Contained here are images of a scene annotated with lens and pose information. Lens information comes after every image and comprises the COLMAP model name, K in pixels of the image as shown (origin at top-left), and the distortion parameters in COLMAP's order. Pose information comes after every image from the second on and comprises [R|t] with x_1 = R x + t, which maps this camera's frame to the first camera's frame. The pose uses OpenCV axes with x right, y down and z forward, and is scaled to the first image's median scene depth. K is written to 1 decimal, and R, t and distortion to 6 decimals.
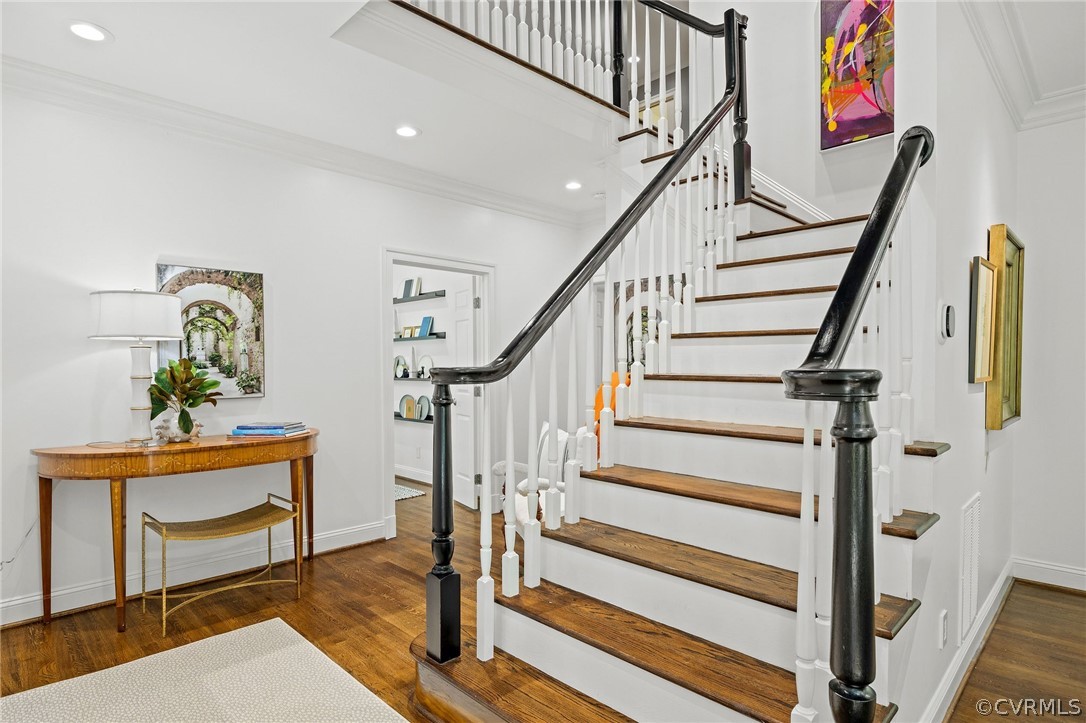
lens RADIAL K [[589.9, 0, 540.8], [0, 589.9, 365.2], [0, 0, 1]] dist [0.001339, -0.001937]
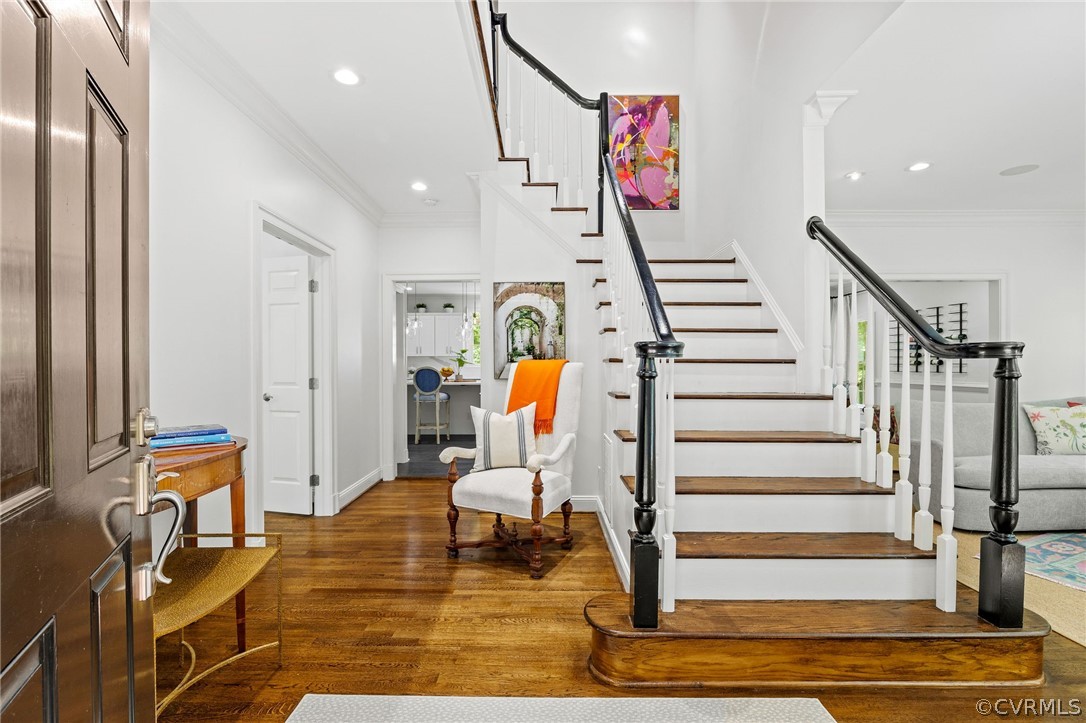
lens RADIAL K [[480.4, 0, 543.2], [0, 480.4, 361.4], [0, 0, 1]] dist [-0.017297, 0.000761]
pose [[0.703155, 0.010645, 0.710957, -0.488130], [0.000204, 0.999885, -0.015172, 0.028475], [-0.711036, 0.010814, 0.703072, 0.296031]]
